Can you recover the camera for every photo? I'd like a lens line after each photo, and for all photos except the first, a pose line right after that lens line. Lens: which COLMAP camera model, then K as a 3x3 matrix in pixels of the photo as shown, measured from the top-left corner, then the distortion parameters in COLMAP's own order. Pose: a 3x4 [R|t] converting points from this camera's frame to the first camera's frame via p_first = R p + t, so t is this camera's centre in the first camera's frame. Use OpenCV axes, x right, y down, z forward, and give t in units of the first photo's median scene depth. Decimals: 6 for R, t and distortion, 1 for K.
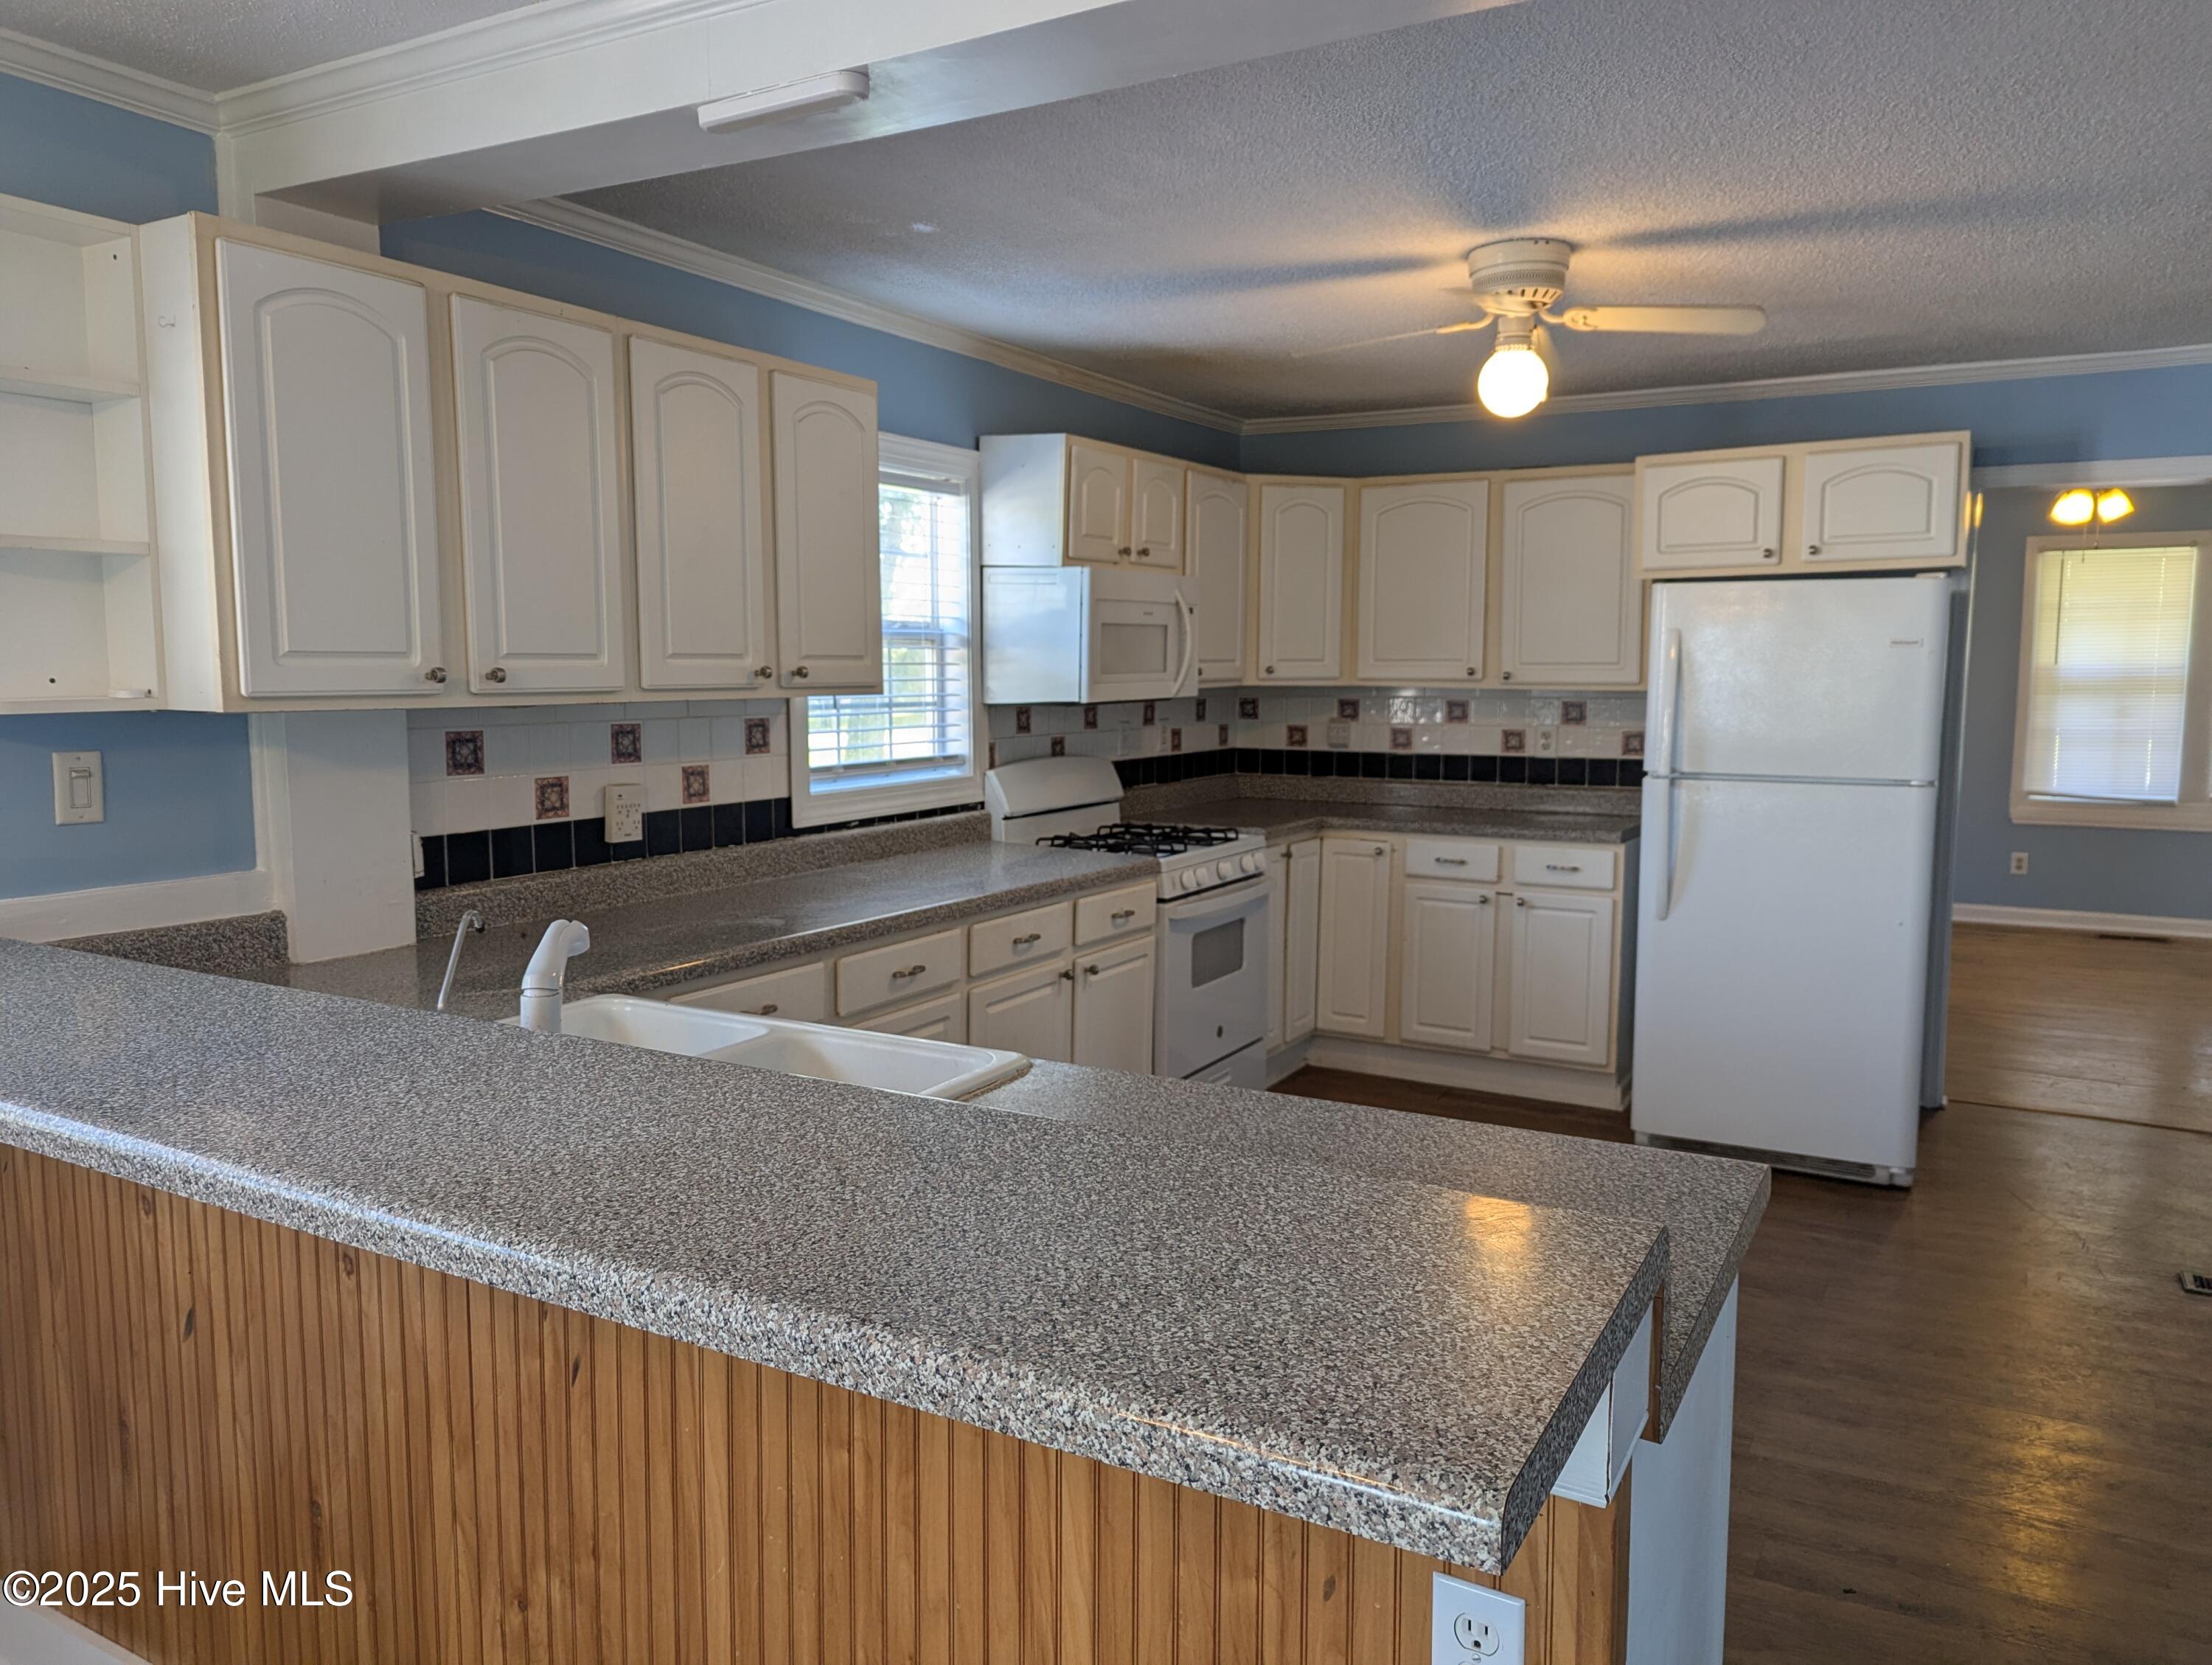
lens RADIAL K [[1548.9, 0, 1106.0], [0, 1548.9, 832.5], [0, 0, 1]] dist [0.102722, -0.086421]
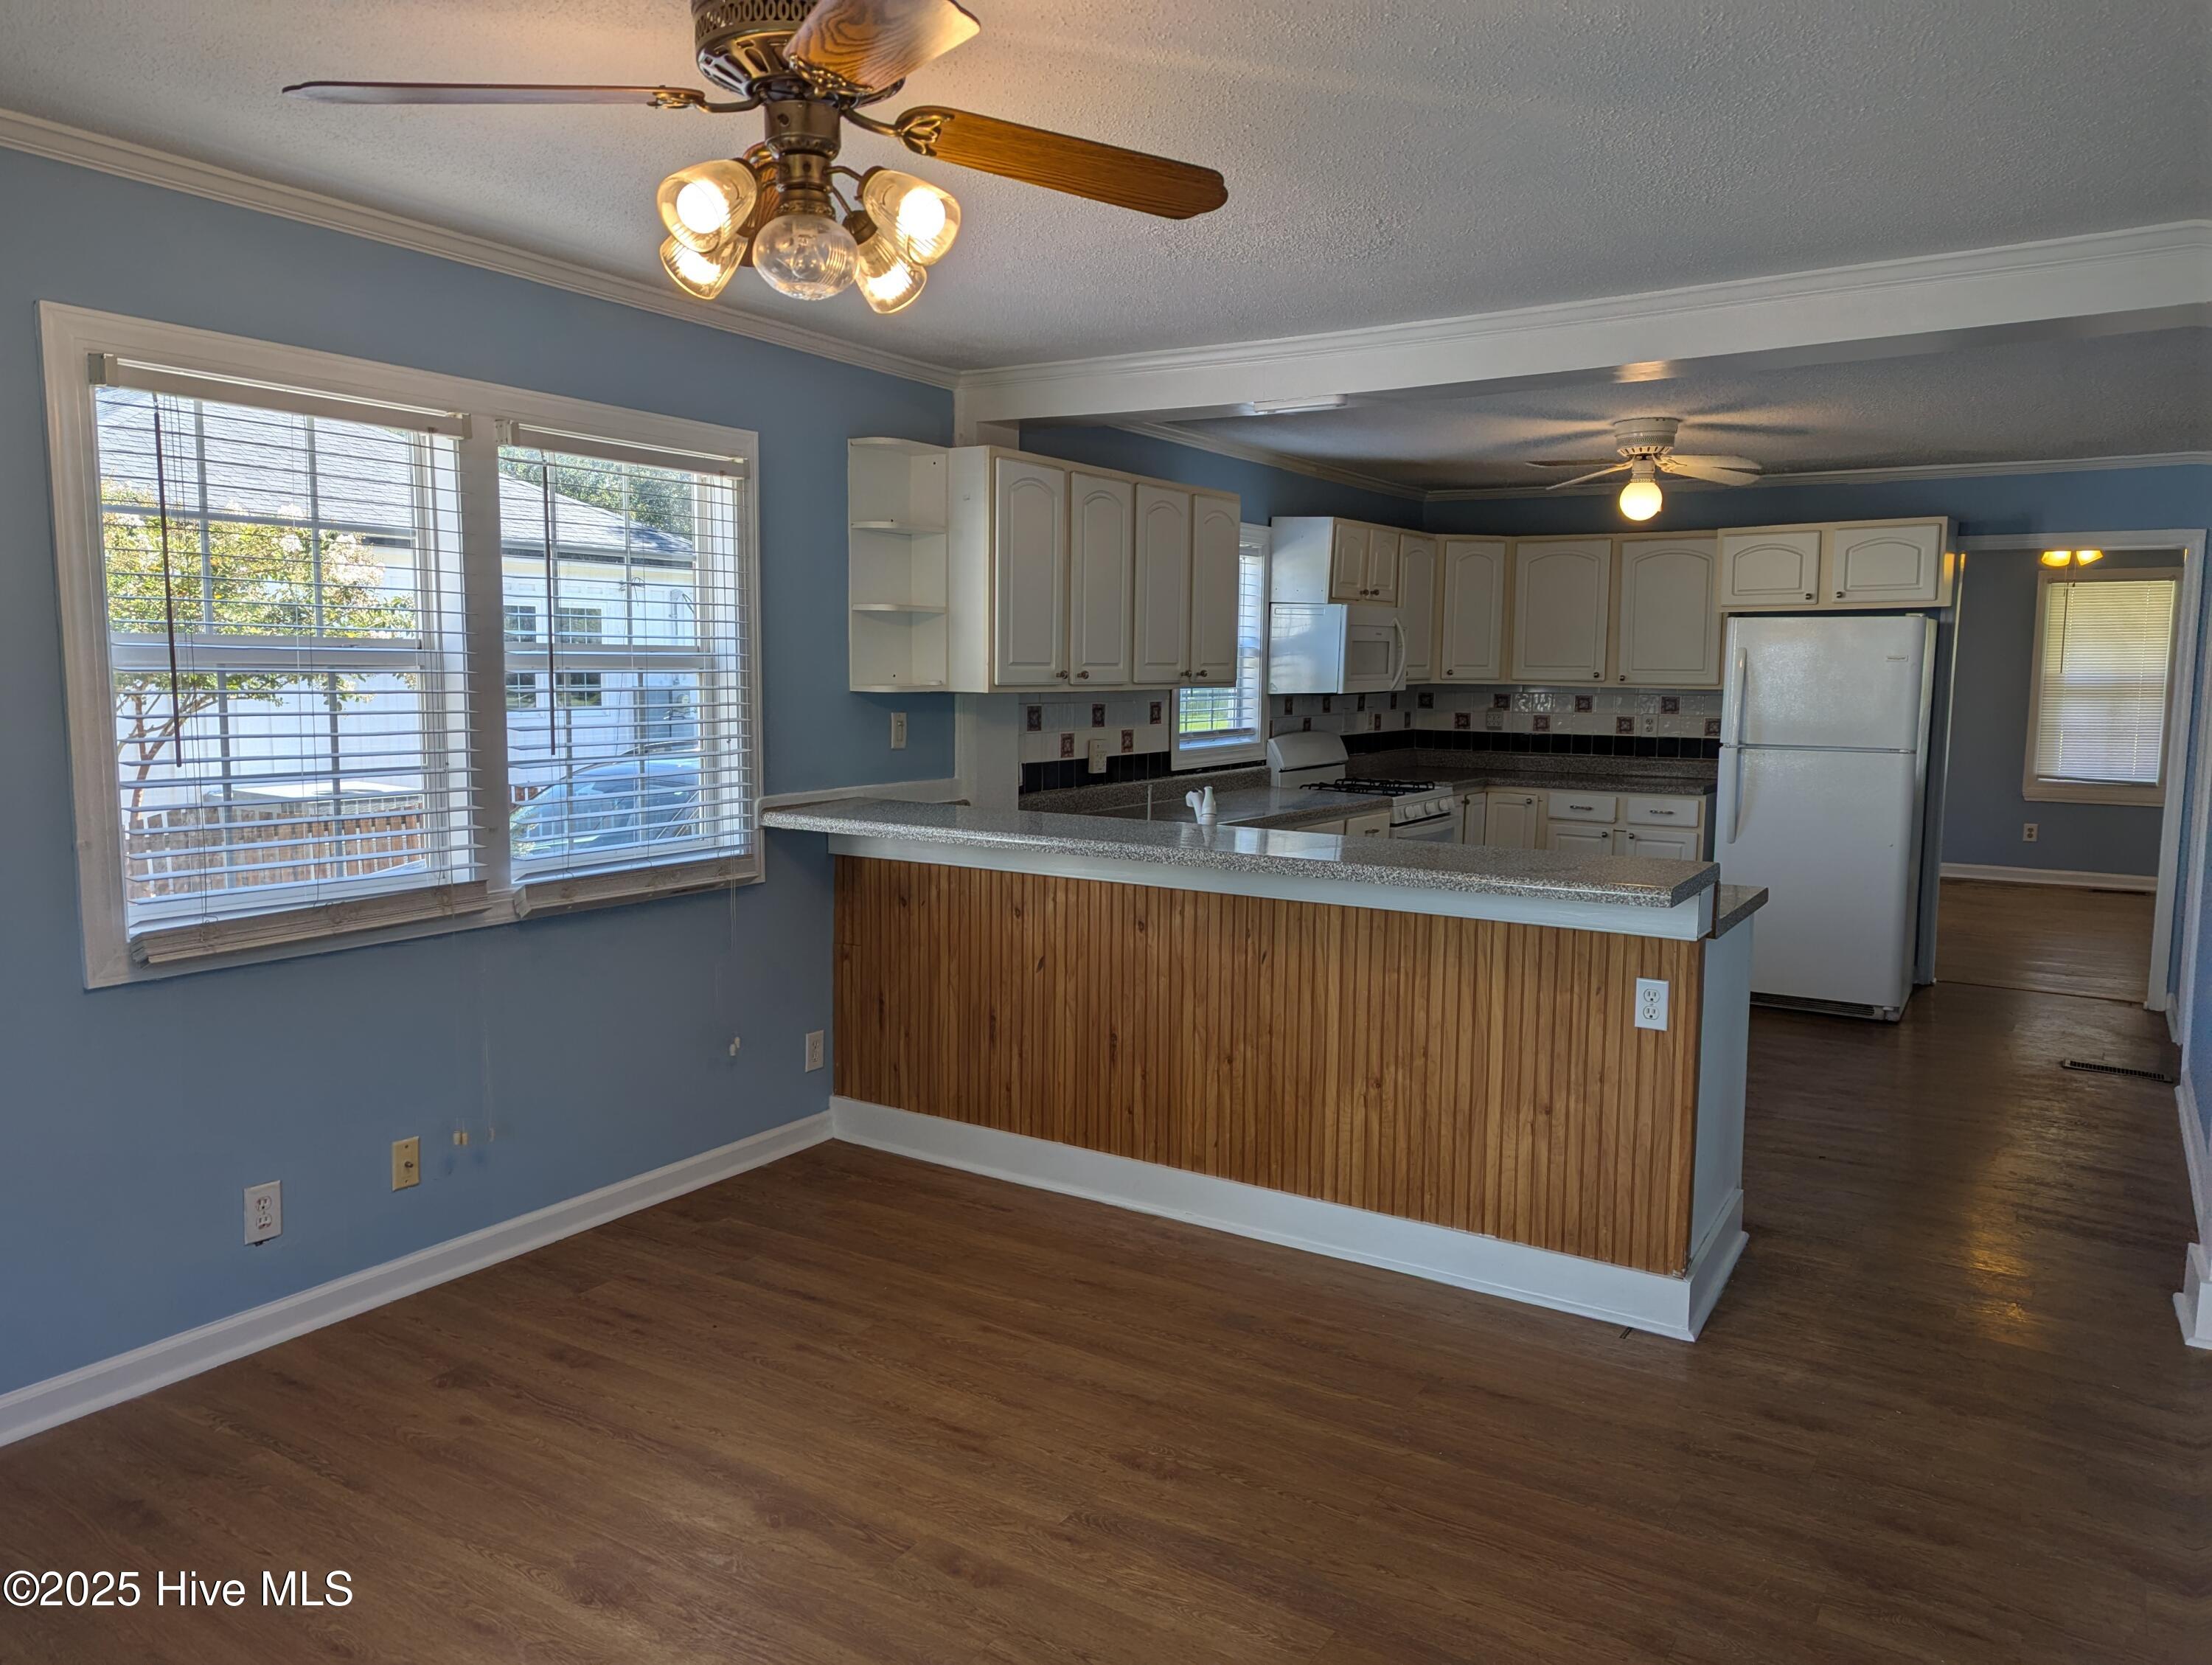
lens RADIAL K [[1555.4, 0, 1106.0], [0, 1555.4, 832.5], [0, 0, 1]] dist [0.105772, -0.061703]
pose [[0.999008, 0.013919, -0.042298, -0.169611], [-0.013905, 0.999903, 0.000642, 0.051335], [0.042303, -0.000053, 0.999105, -0.507911]]
